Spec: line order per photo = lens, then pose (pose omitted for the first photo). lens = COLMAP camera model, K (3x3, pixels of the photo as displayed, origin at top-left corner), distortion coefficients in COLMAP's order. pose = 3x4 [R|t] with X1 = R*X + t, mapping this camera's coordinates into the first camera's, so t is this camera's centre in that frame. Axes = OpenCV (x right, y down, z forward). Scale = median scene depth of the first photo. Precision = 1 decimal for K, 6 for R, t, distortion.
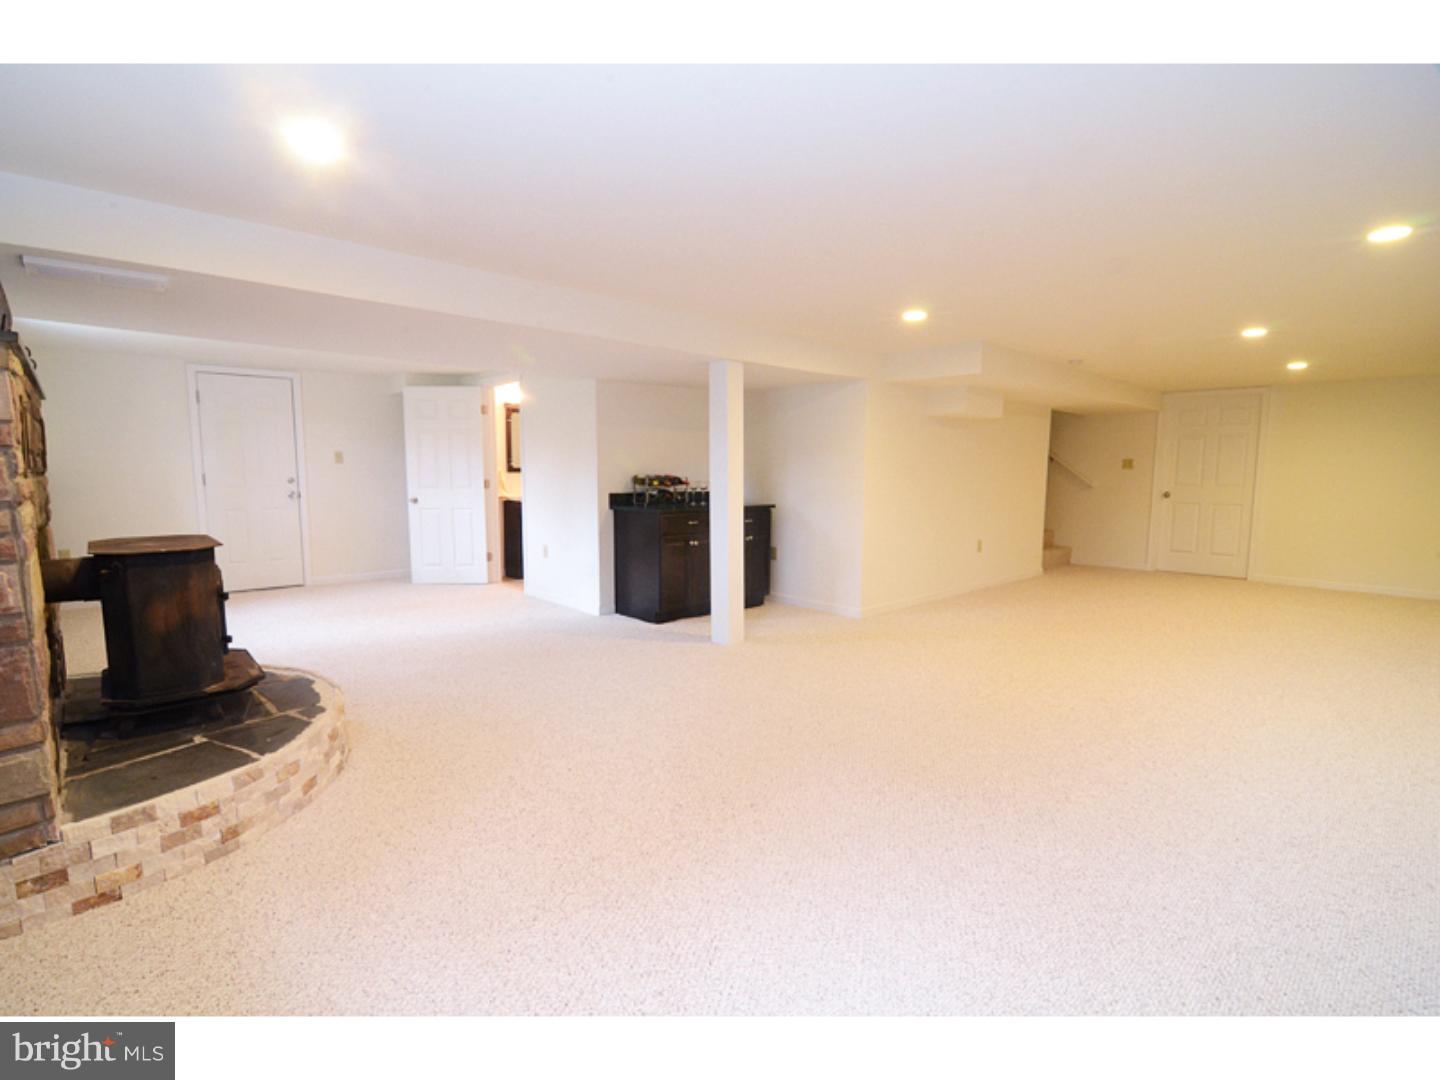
lens RADIAL K [[688.0, 0, 711.5], [0, 688.0, 542.1], [0, 0, 1]] dist [-0.004491, -0.011093]
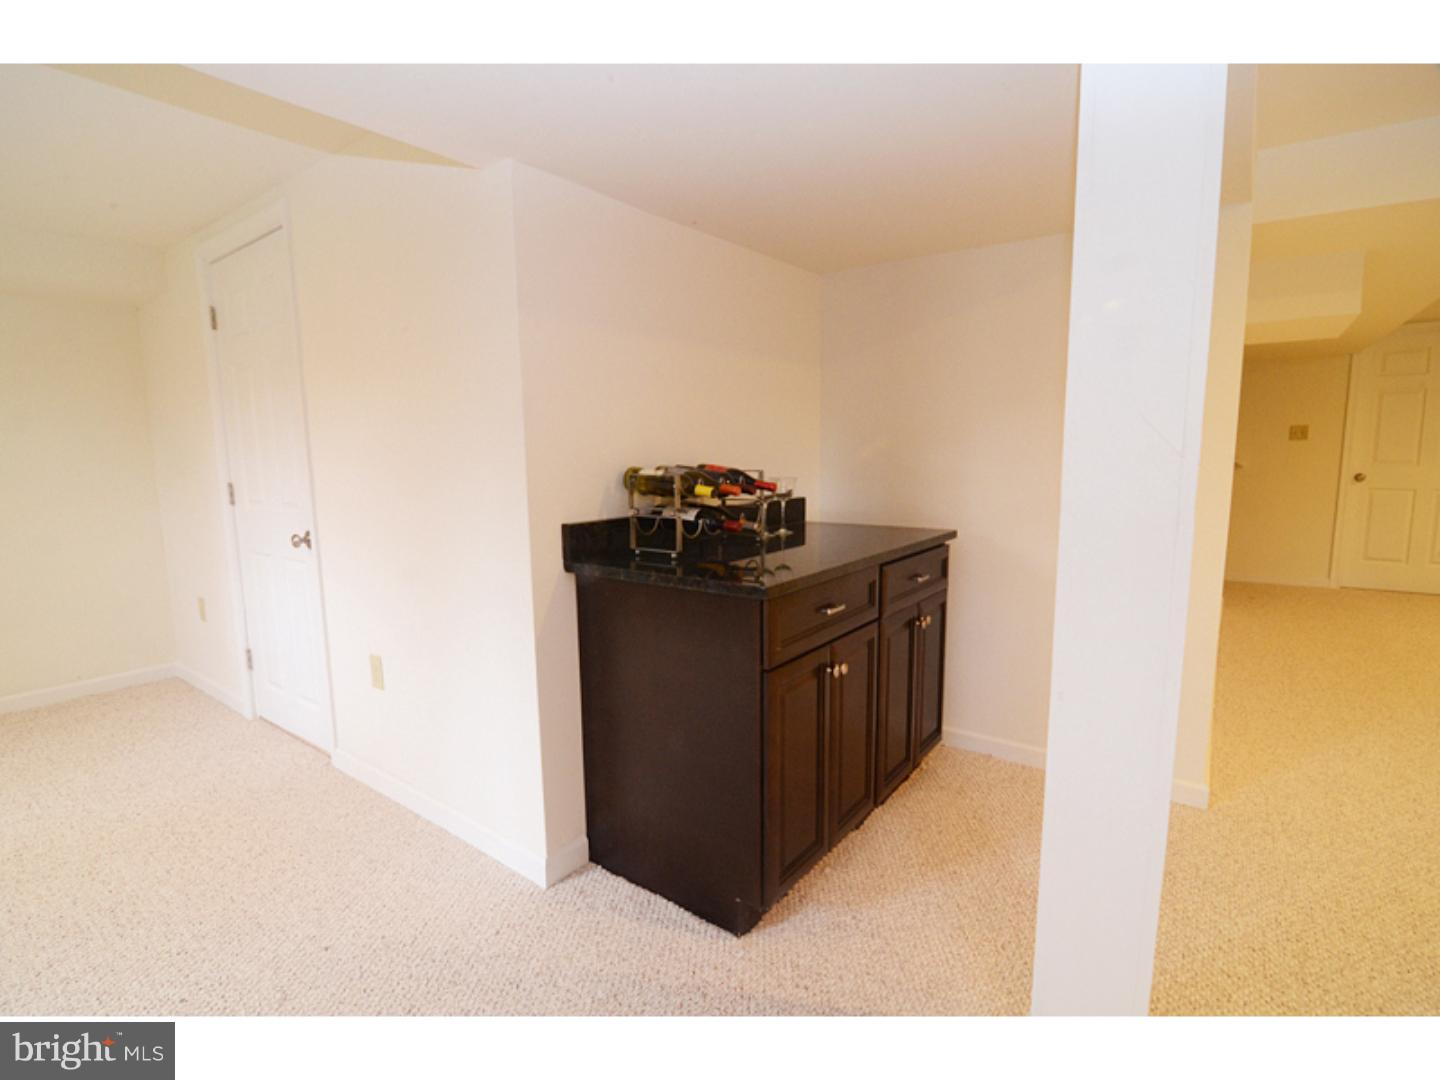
lens RADIAL K [[688.0, 0, 711.5], [0, 688.0, 542.1], [0, 0, 1]] dist [-0.004491, -0.011093]
pose [[0.983701, -0.040026, 0.175301, -0.134789], [0.035456, 0.998947, 0.029125, -0.068729], [-0.176283, -0.022435, 0.984084, 0.651368]]
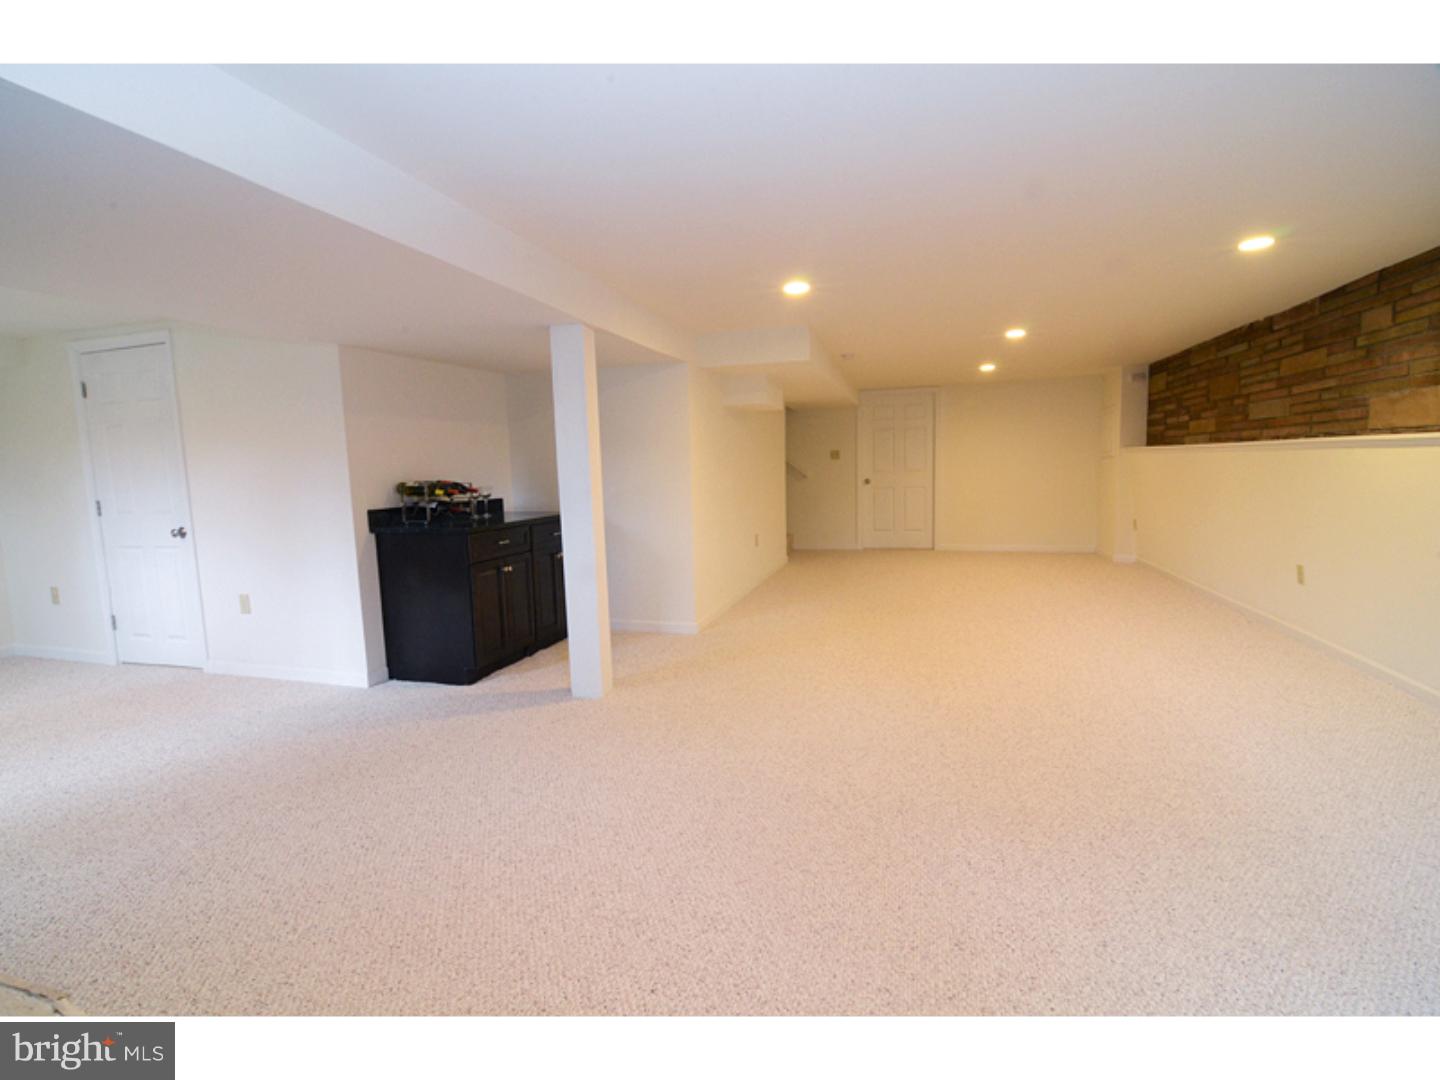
lens RADIAL K [[688.0, 0, 711.5], [0, 688.0, 542.1], [0, 0, 1]] dist [-0.004491, -0.011093]
pose [[0.858649, -0.084998, 0.505467, -0.201664], [0.084495, 0.996135, 0.023974, -0.025856], [-0.505551, 0.022124, 0.862513, 0.224331]]
